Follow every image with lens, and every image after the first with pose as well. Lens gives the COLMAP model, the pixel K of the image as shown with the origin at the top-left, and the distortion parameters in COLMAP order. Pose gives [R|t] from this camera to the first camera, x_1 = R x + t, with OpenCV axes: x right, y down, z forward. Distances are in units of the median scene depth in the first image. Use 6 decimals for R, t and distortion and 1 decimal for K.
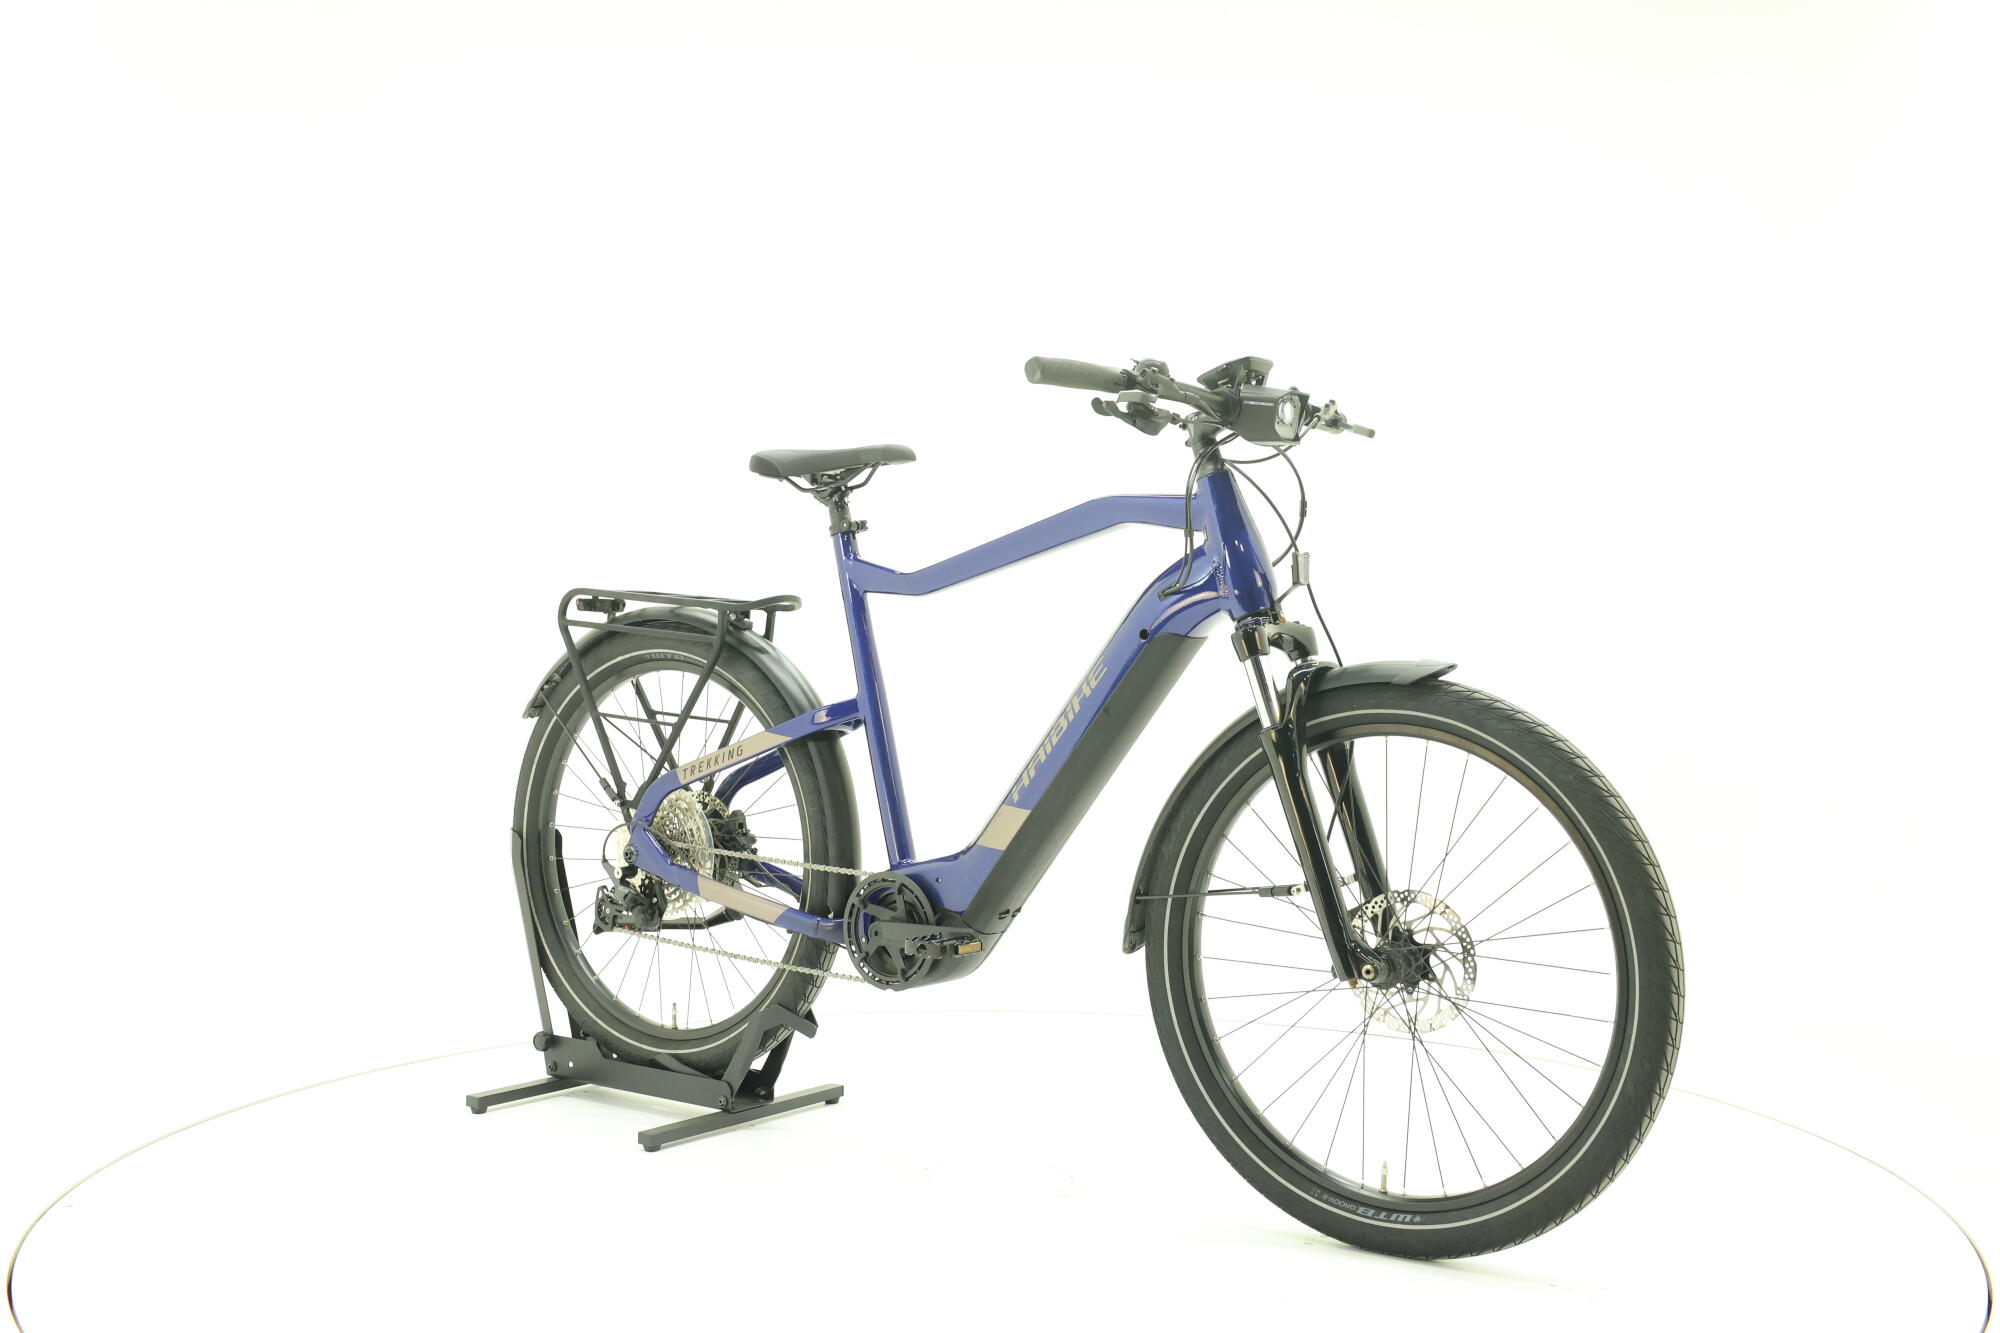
lens RADIAL K [[2146.2, 0, 993.9], [0, 2146.2, 615.1], [0, 0, 1]] dist [-0.006917, -0.001841]
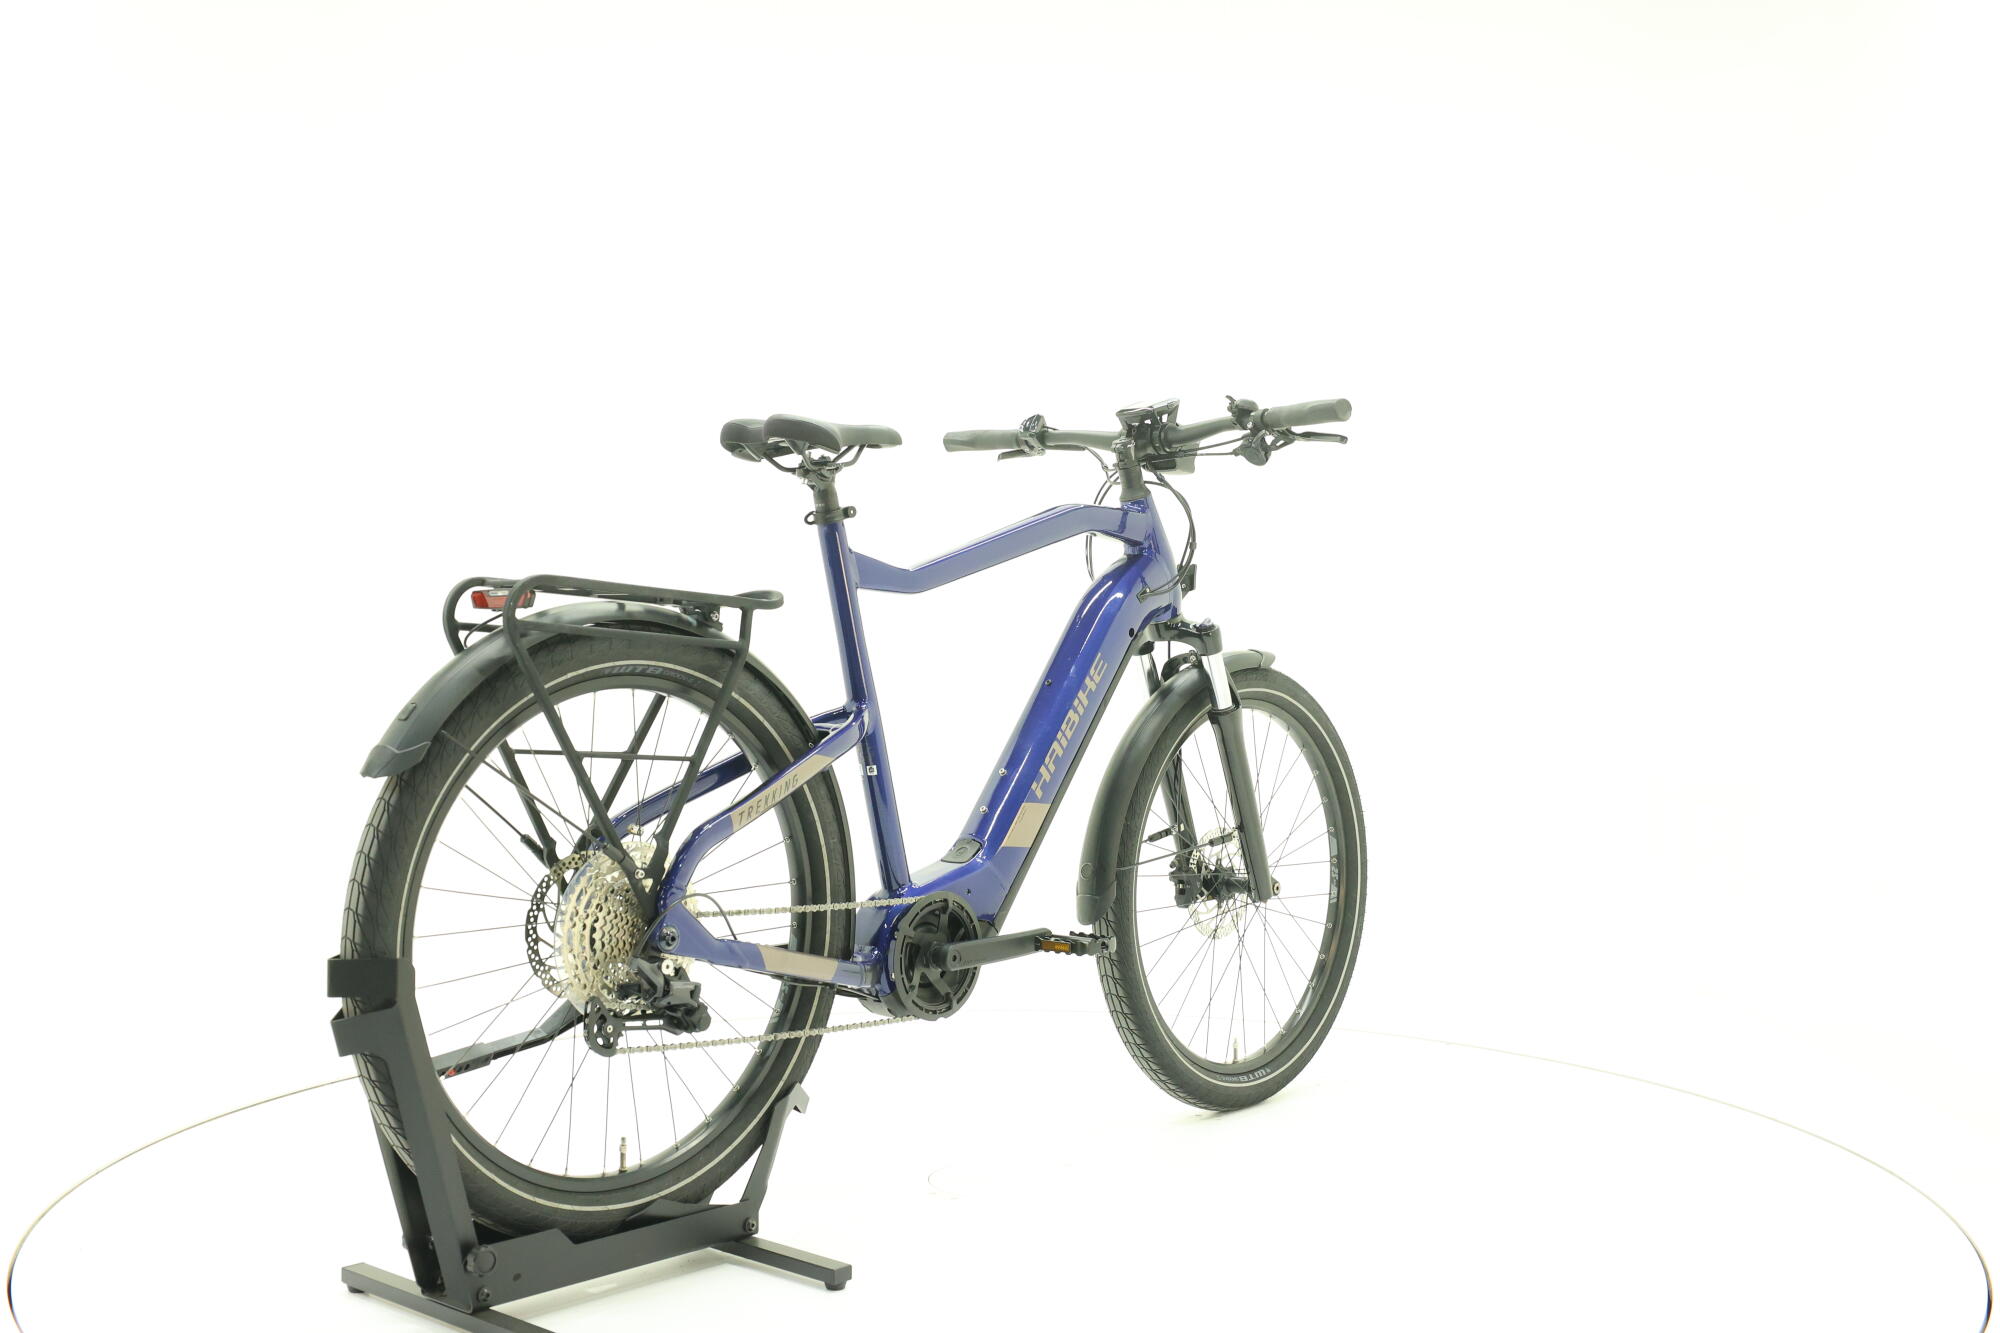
lens RADIAL K [[2146.2, 0, 993.9], [0, 2146.2, 615.1], [0, 0, 1]] dist [-0.006917, -0.001841]
pose [[0.112203, -0.009283, 0.993642, -0.919501], [-0.009003, 0.999906, 0.010358, -0.009032], [-0.993645, -0.010108, 0.112109, 0.829742]]
